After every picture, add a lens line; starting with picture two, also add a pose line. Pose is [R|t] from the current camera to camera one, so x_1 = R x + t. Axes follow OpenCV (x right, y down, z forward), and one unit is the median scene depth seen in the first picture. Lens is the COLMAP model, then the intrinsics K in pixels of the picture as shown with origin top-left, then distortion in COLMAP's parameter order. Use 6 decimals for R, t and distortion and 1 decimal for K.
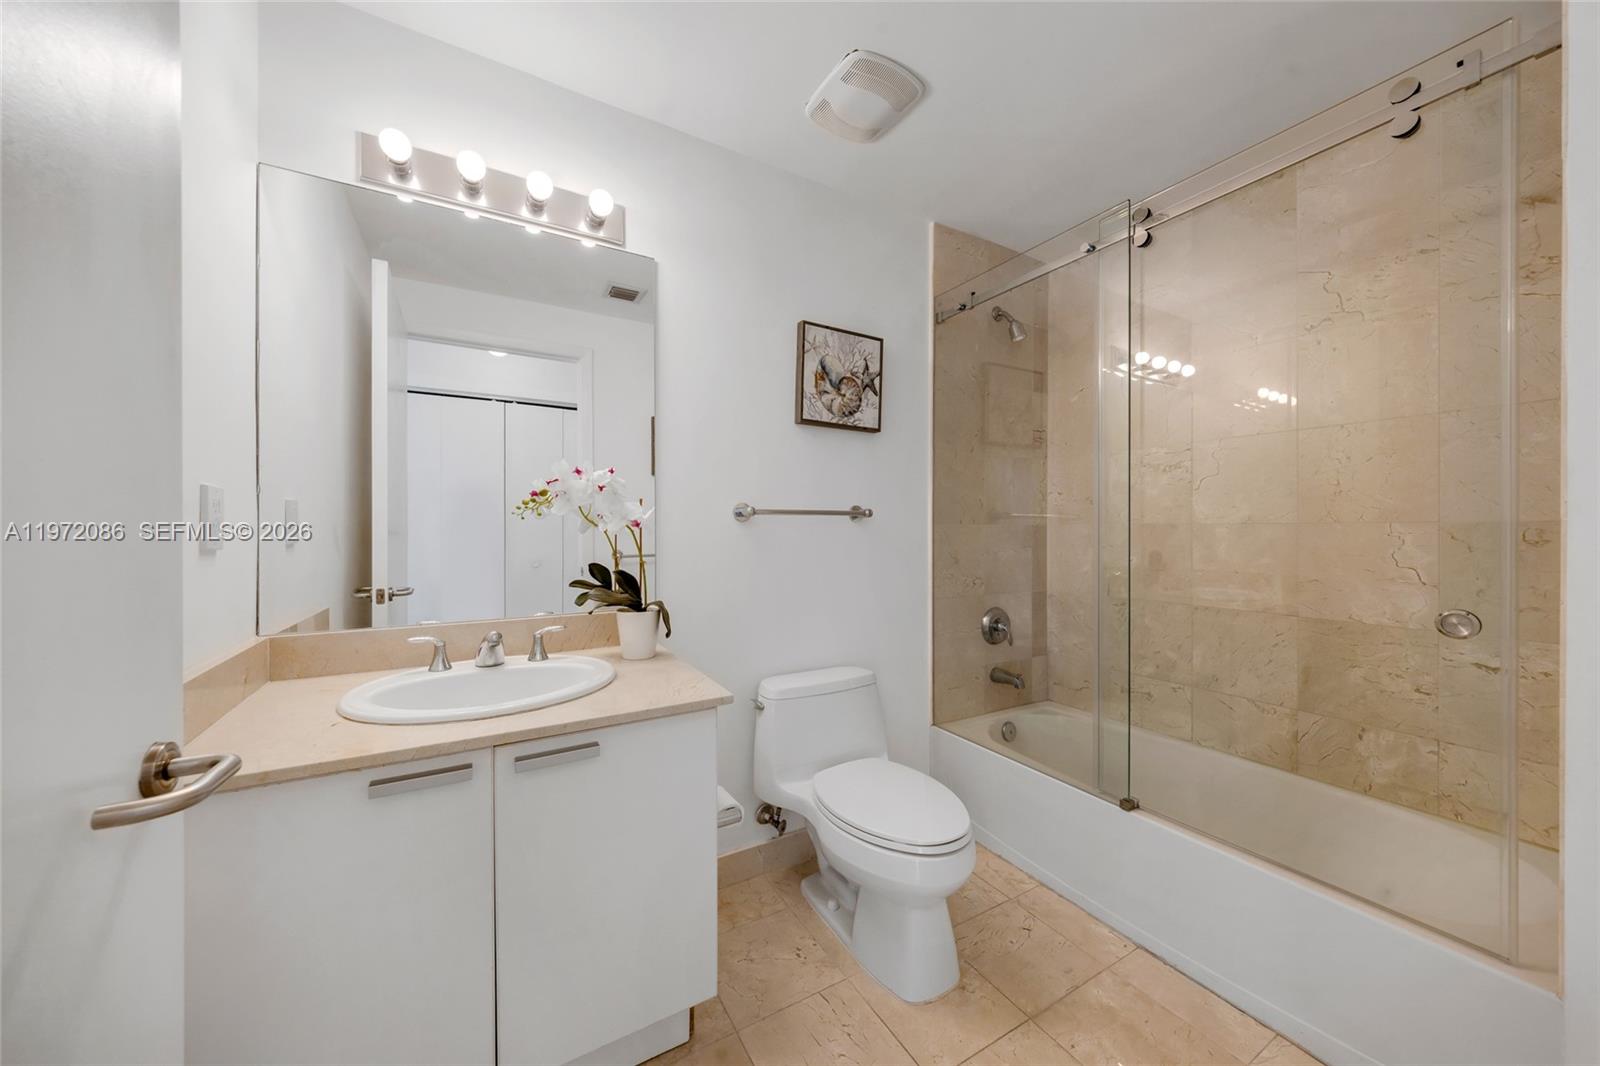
lens RADIAL K [[554.3, 0, 801.4], [0, 554.3, 529.6], [0, 0, 1]] dist [-0.008416, -0.000951]
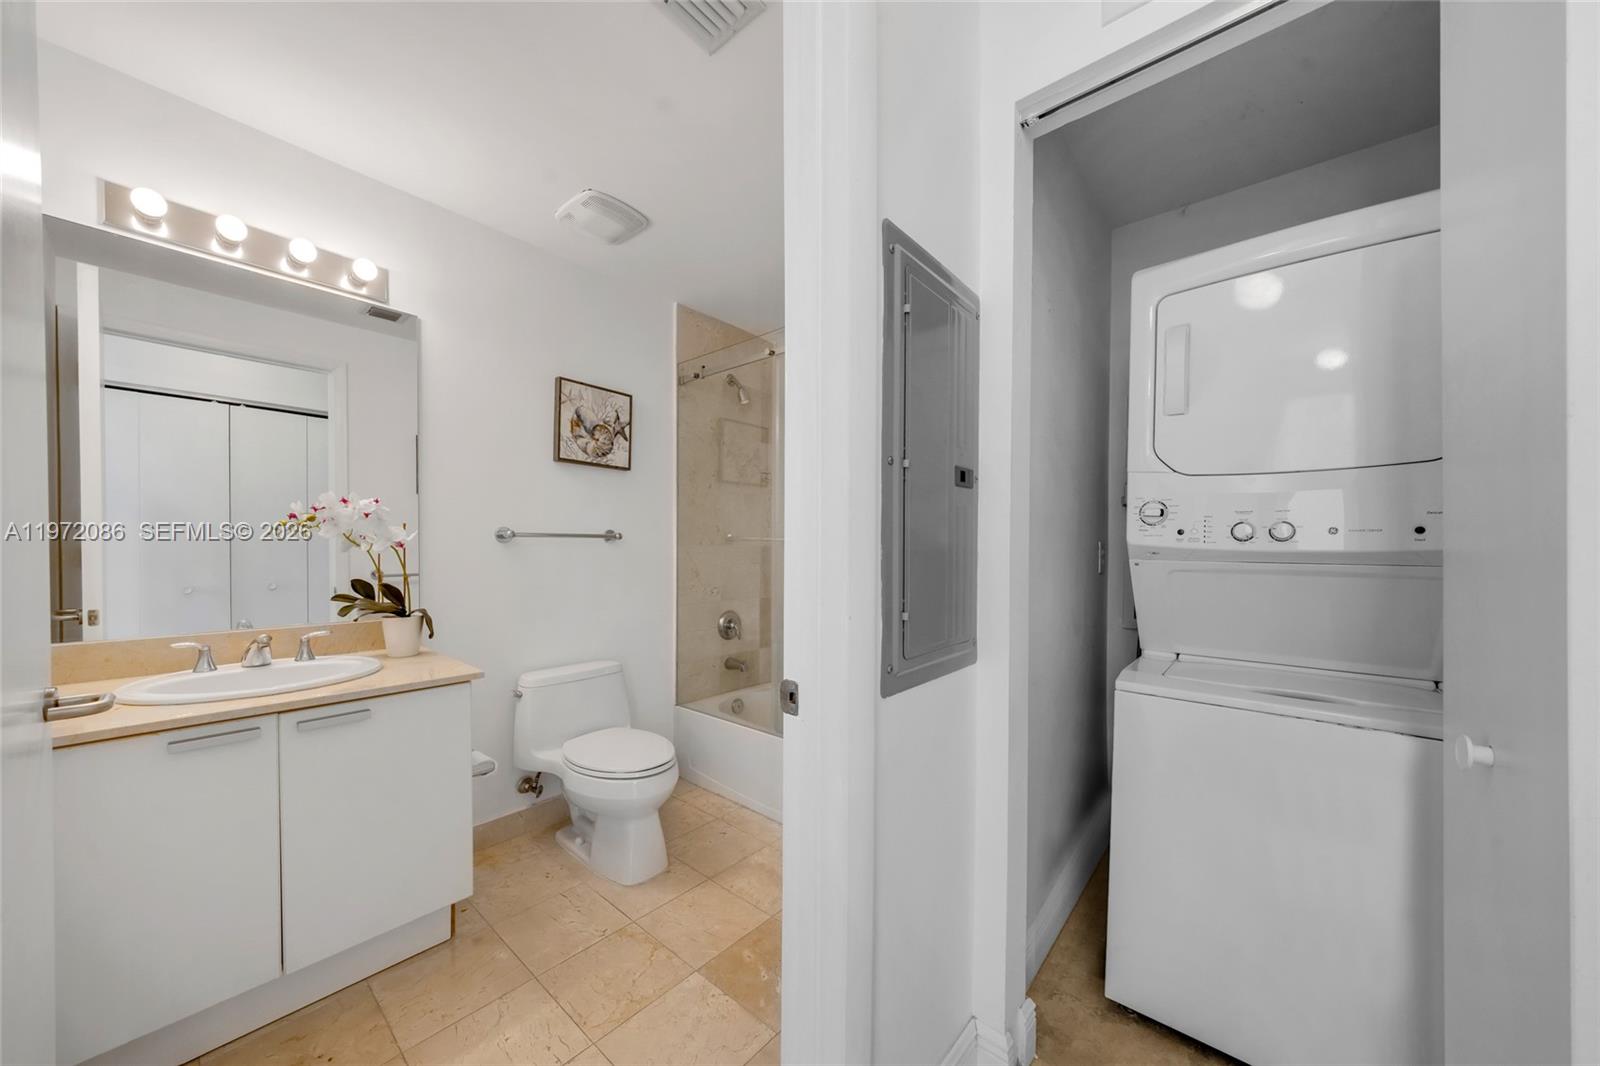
lens RADIAL K [[554.3, 0, 786.2], [0, 554.3, 555.5], [0, 0, 1]] dist [-0.008416, -0.000951]
pose [[0.948753, -0.000225, 0.316020, 0.098619], [-0.004137, 0.999905, 0.013134, -0.005194], [-0.315993, -0.013768, 0.948662, -0.337035]]
